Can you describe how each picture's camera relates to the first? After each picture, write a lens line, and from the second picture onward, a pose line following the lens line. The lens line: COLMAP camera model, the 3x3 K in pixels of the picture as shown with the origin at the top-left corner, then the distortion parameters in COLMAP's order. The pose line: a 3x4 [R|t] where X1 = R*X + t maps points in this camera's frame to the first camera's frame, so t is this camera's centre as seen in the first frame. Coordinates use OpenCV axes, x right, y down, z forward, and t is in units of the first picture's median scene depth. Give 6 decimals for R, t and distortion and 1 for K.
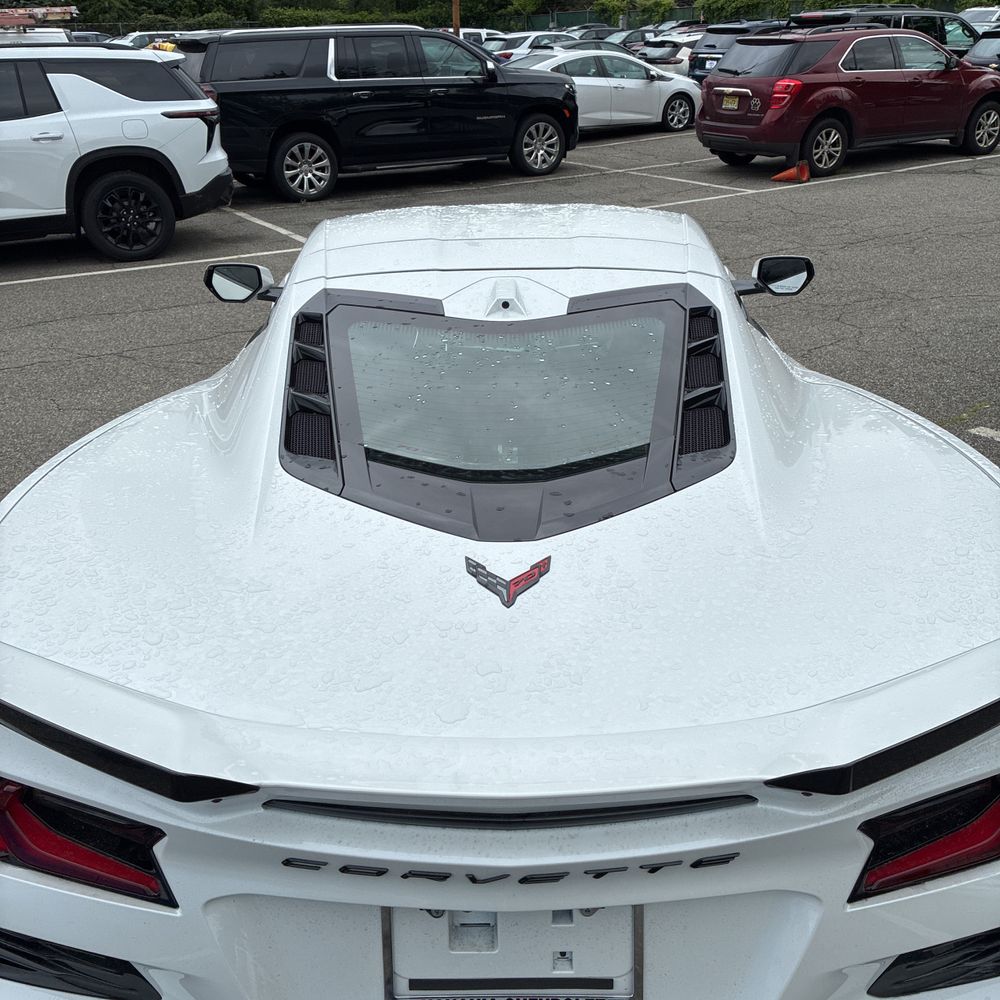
lens RADIAL K [[993.0, 0, 500.1], [0, 993.0, 501.3], [0, 0, 1]] dist [0.025029, 0.000000]
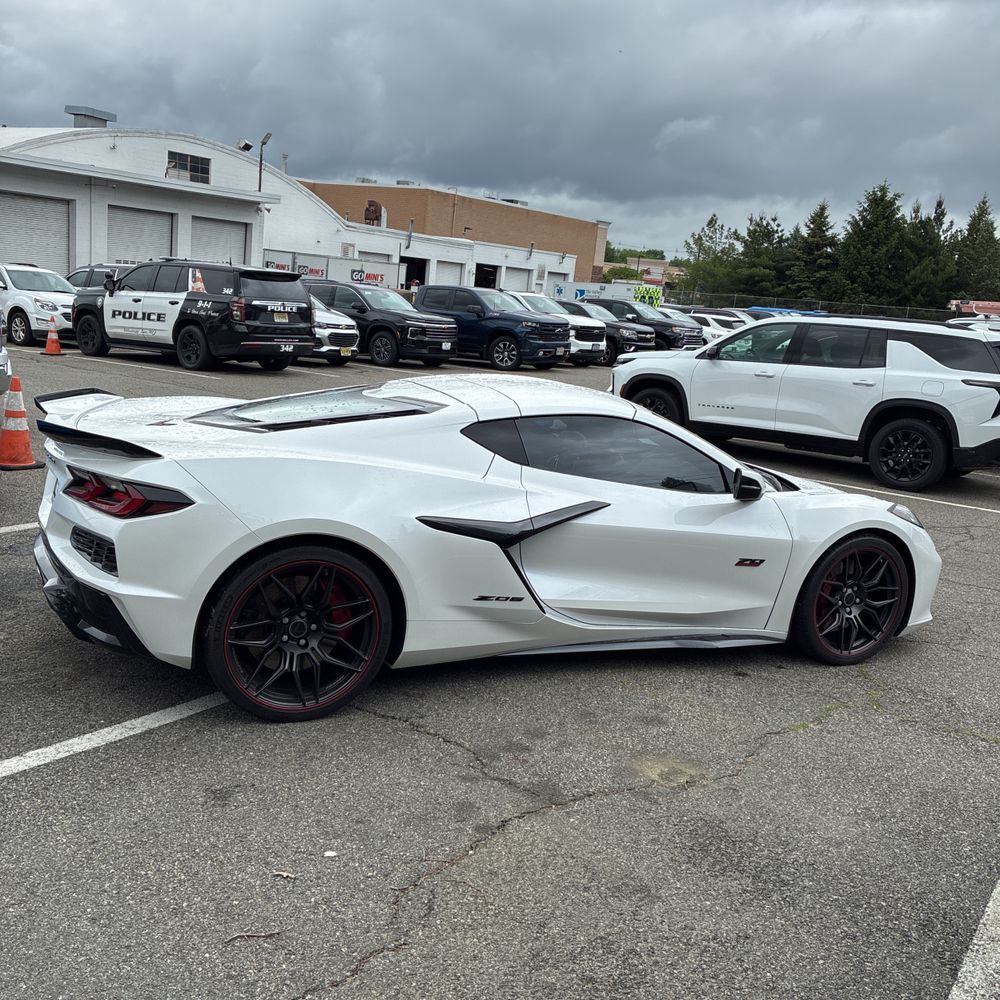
lens RADIAL K [[993.0, 0, 501.1], [0, 993.0, 497.7], [0, 0, 1]] dist [0.025029, 0.000000]
pose [[0.439151, 0.234131, -0.867369, 0.475548], [-0.451869, 0.892004, 0.011998, -0.035990], [0.776506, 0.386668, 0.497521, 0.054690]]
